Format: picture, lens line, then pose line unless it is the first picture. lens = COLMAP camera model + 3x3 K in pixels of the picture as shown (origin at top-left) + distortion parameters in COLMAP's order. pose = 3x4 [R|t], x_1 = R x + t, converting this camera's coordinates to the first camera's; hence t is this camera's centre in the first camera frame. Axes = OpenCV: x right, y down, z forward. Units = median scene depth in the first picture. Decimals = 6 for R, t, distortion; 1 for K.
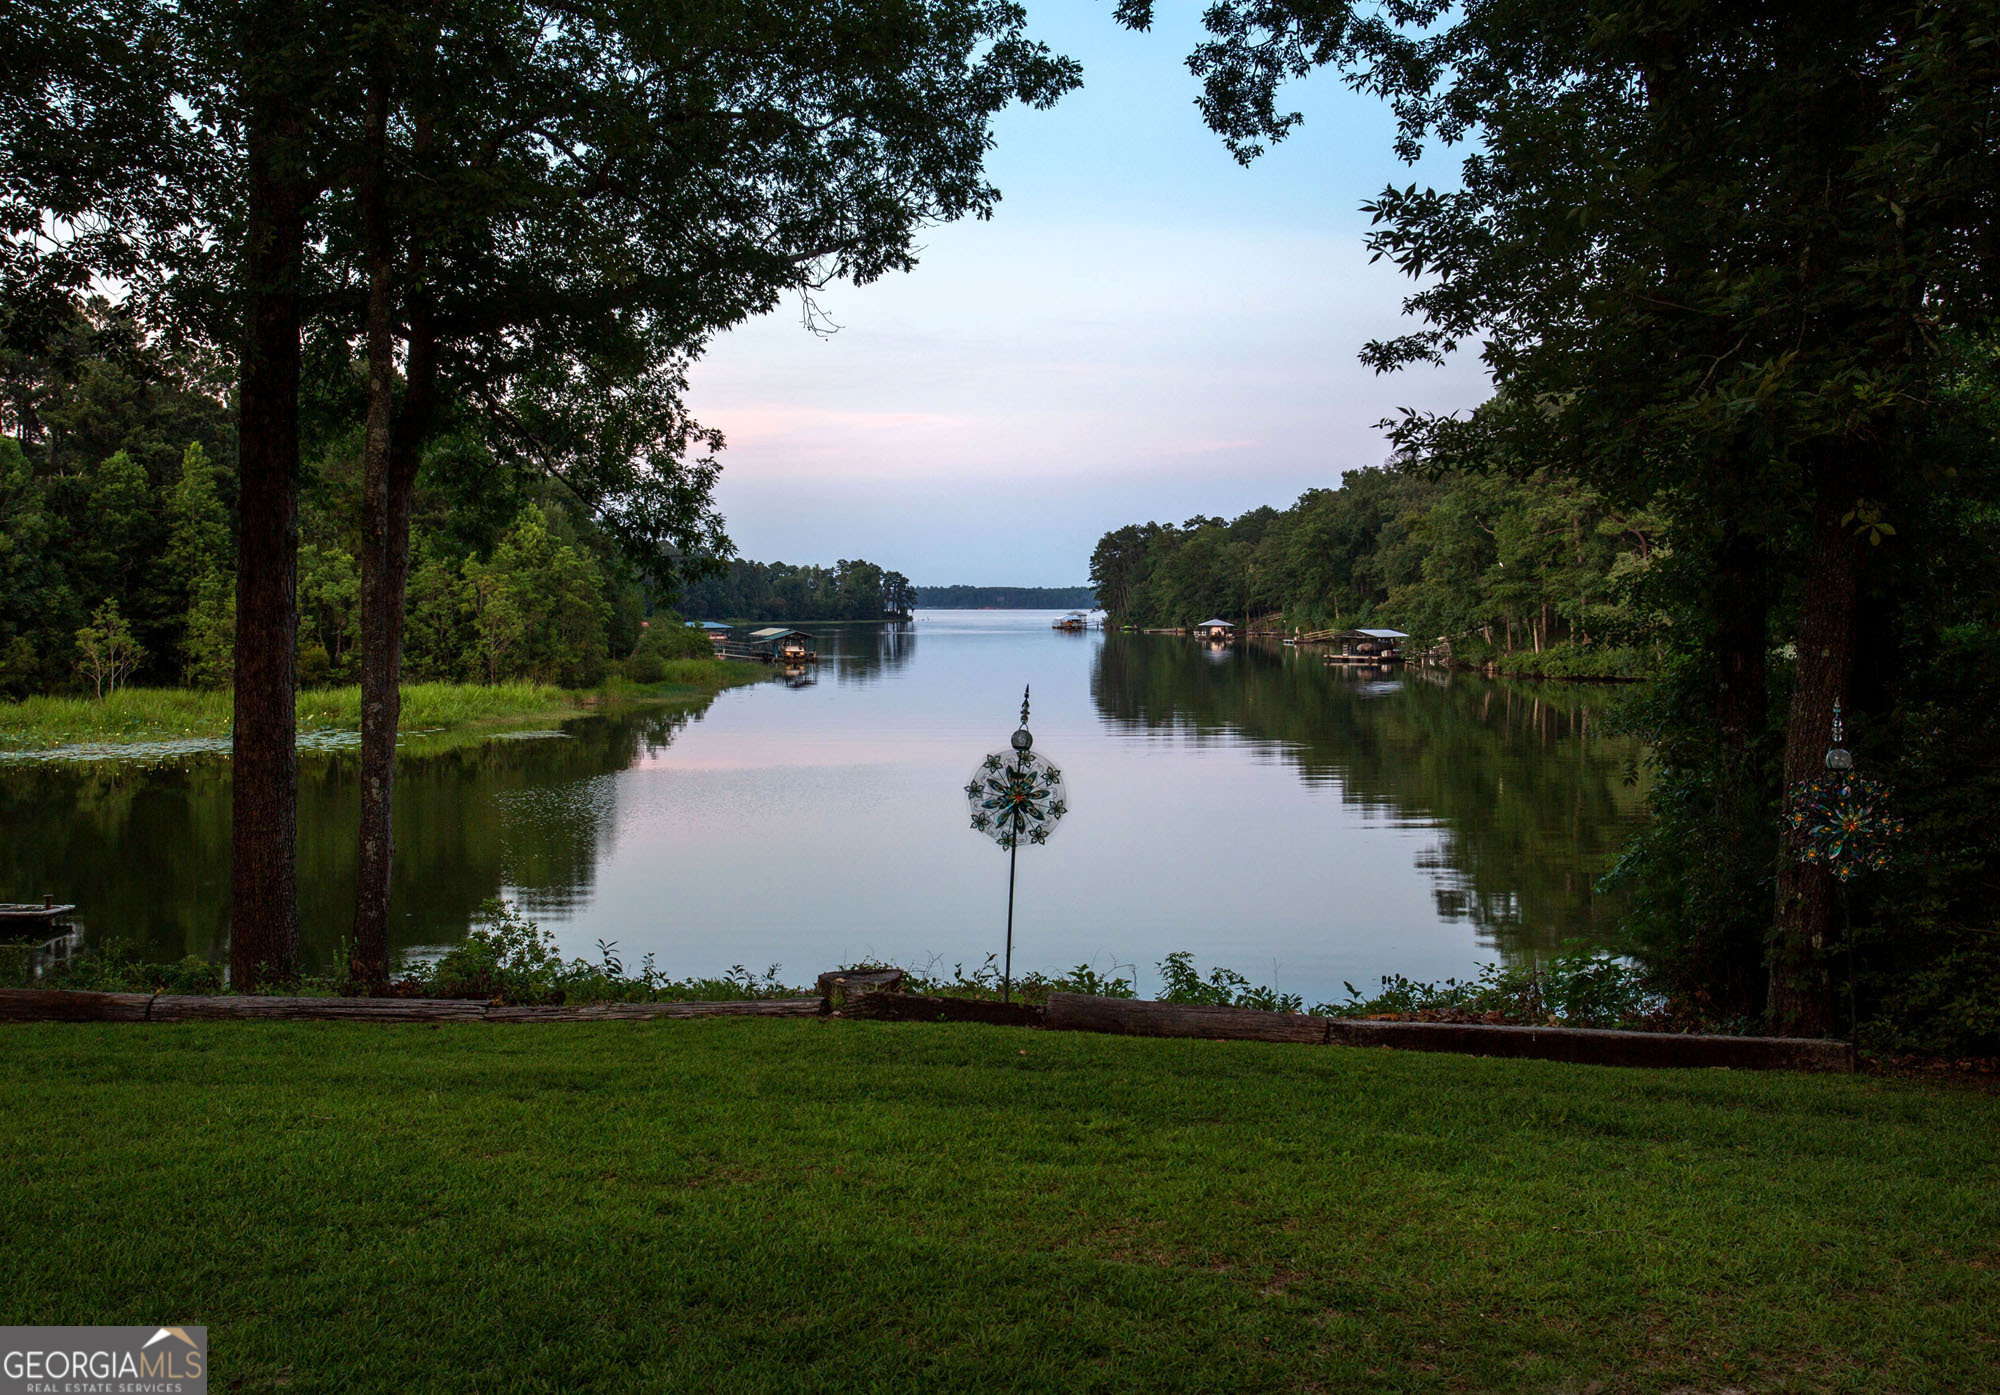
lens RADIAL K [[1968.5, 0, 999.7], [0, 1968.5, 694.7], [0, 0, 1]] dist [-0.027692, 0.000000]
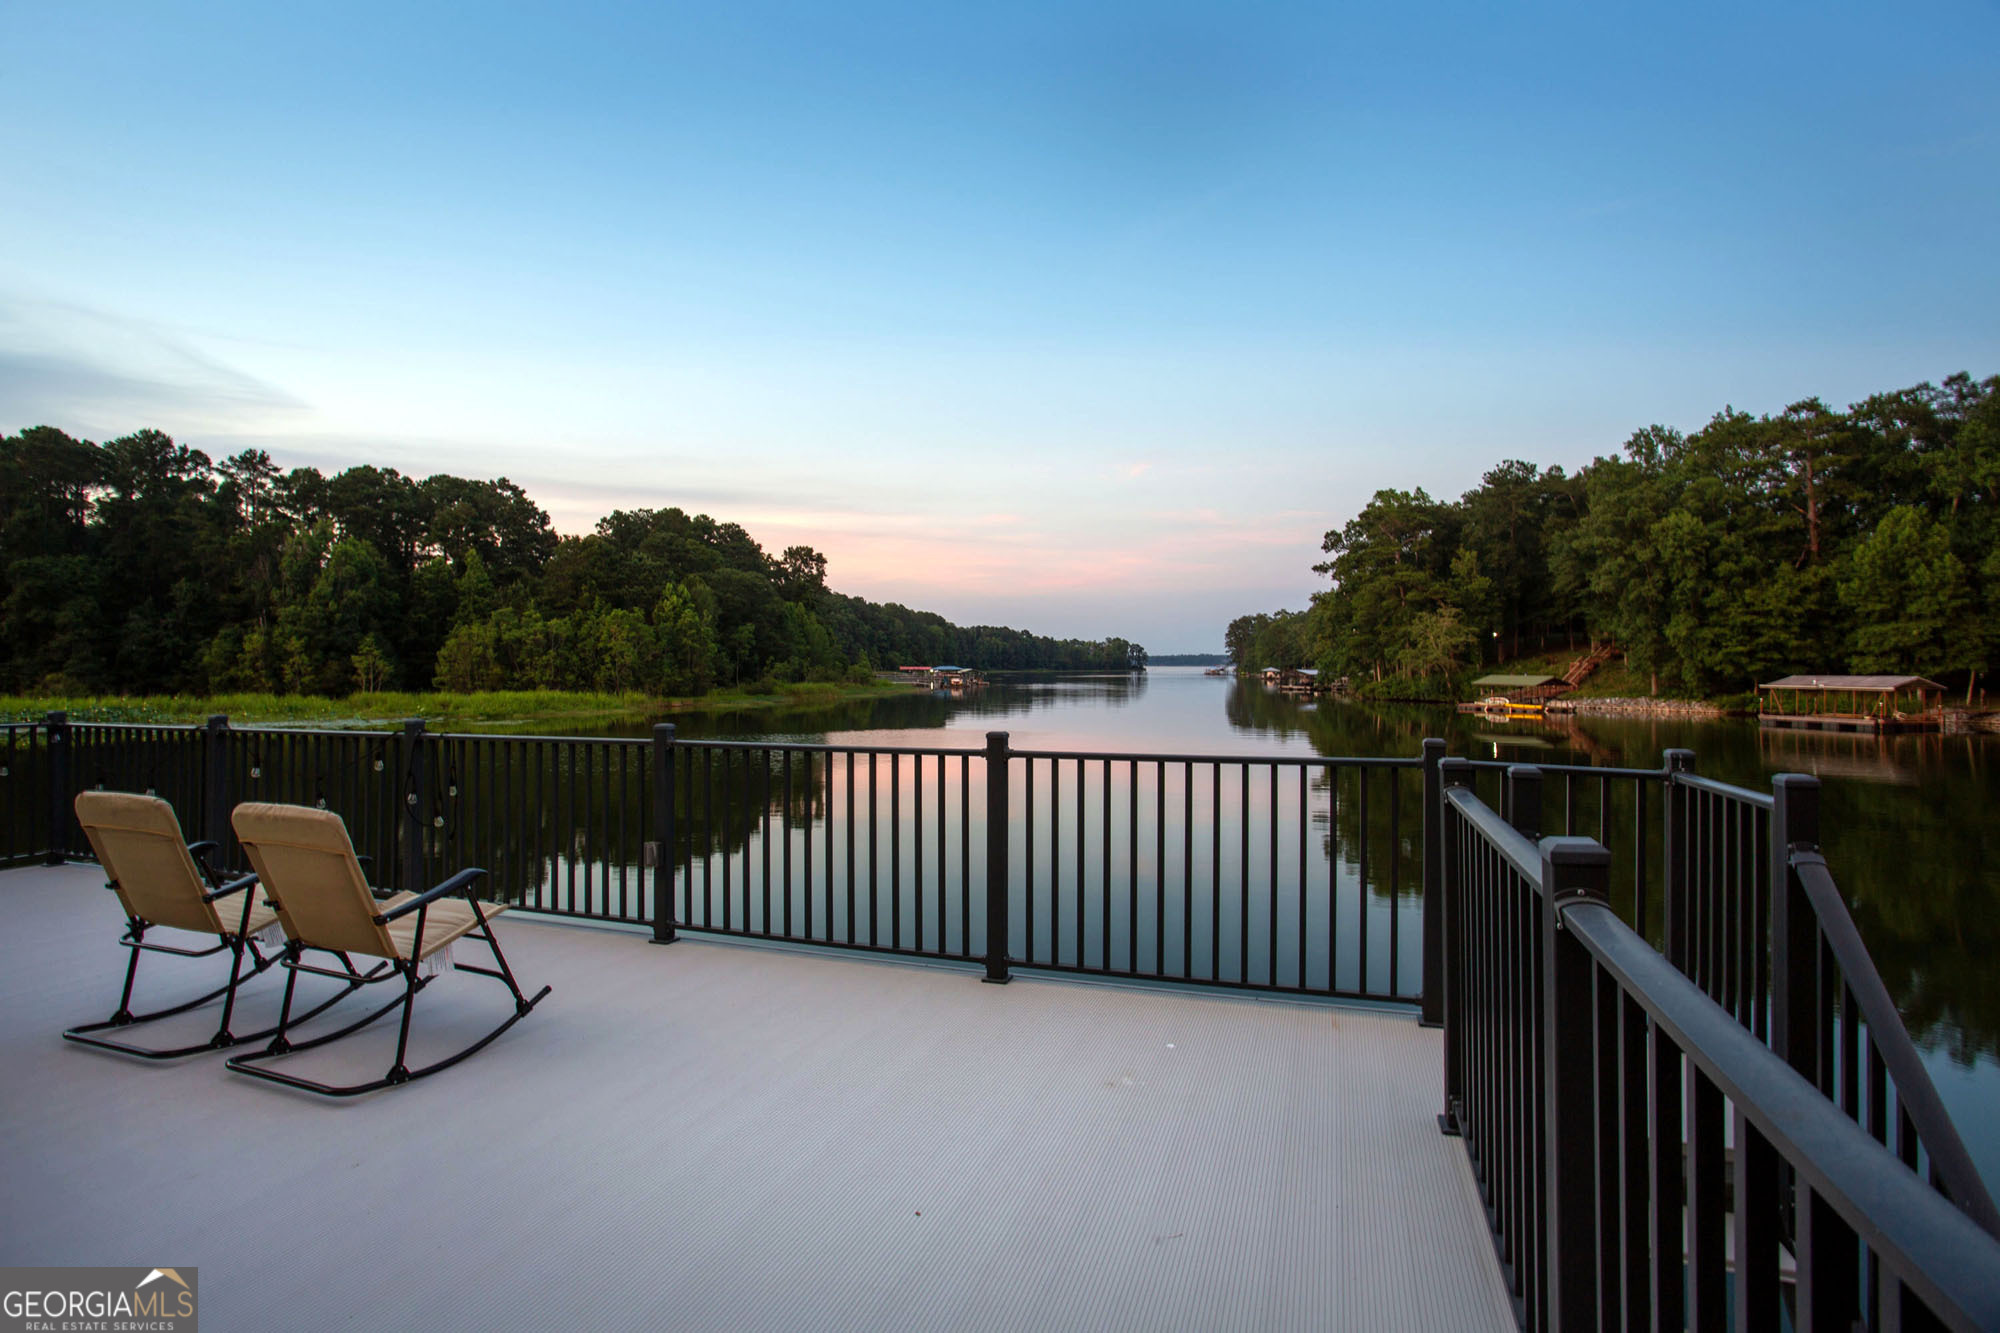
lens RADIAL K [[1024.7, 0, 1003.5], [0, 1024.7, 675.4], [0, 0, 1]] dist [-0.001569, 0.002399]
pose [[0.970343, 0.004735, -0.241685, 0.086920], [-0.013706, 0.999278, -0.035448, 0.002020], [0.241342, 0.037709, 0.969707, 0.085465]]
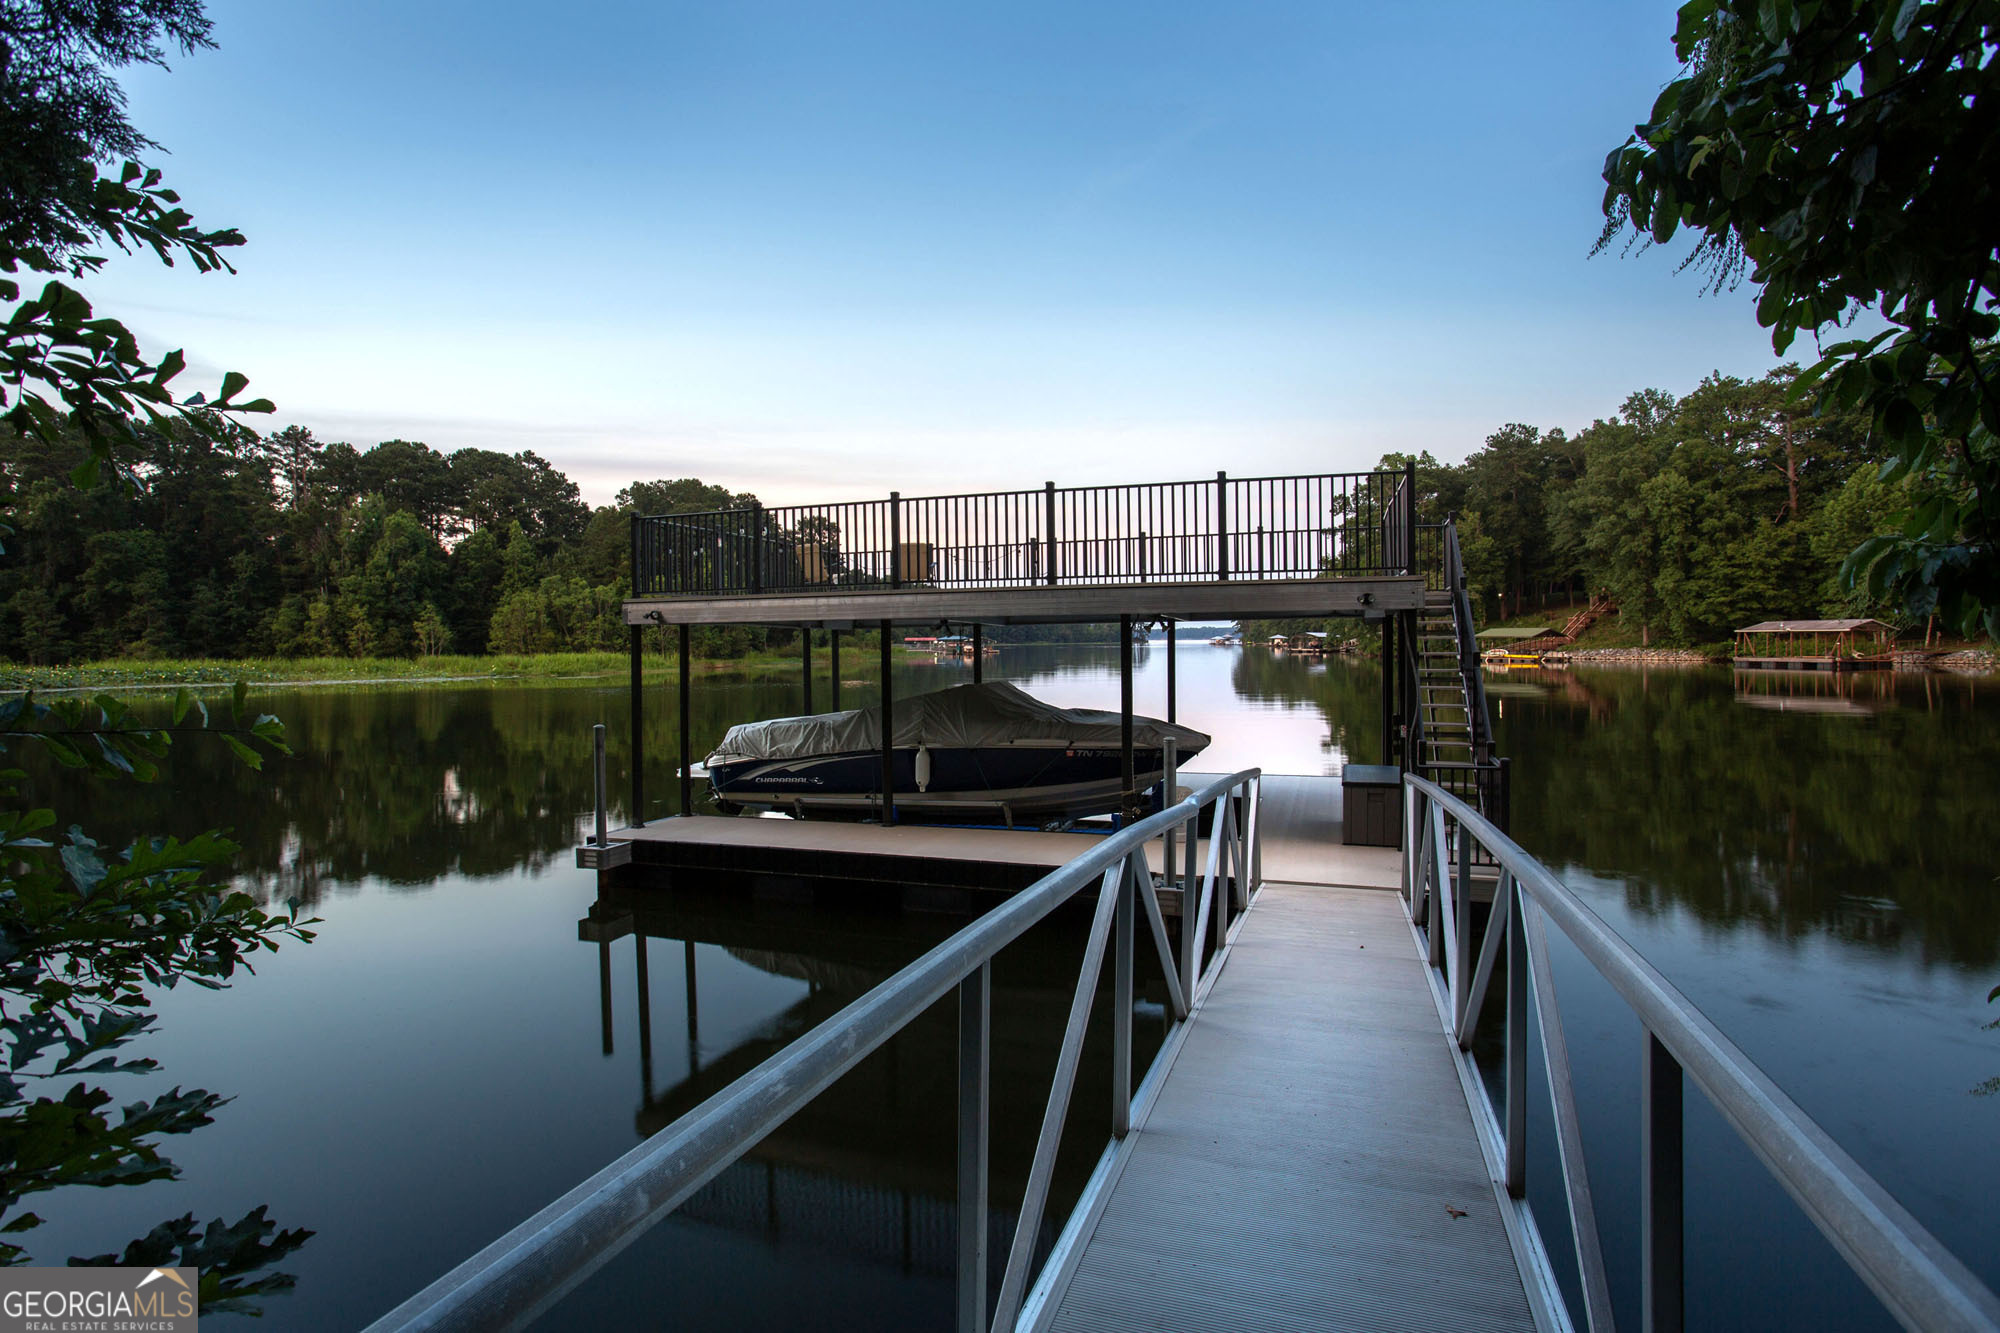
lens RADIAL K [[1077.4, 0, 998.6], [0, 1077.4, 670.0], [0, 0, 1]] dist [0.003022, -0.001332]
pose [[0.971366, -0.002373, -0.237577, 0.084114], [-0.002222, 0.999816, -0.019071, 0.008193], [0.237578, 0.019053, 0.971182, 0.053792]]
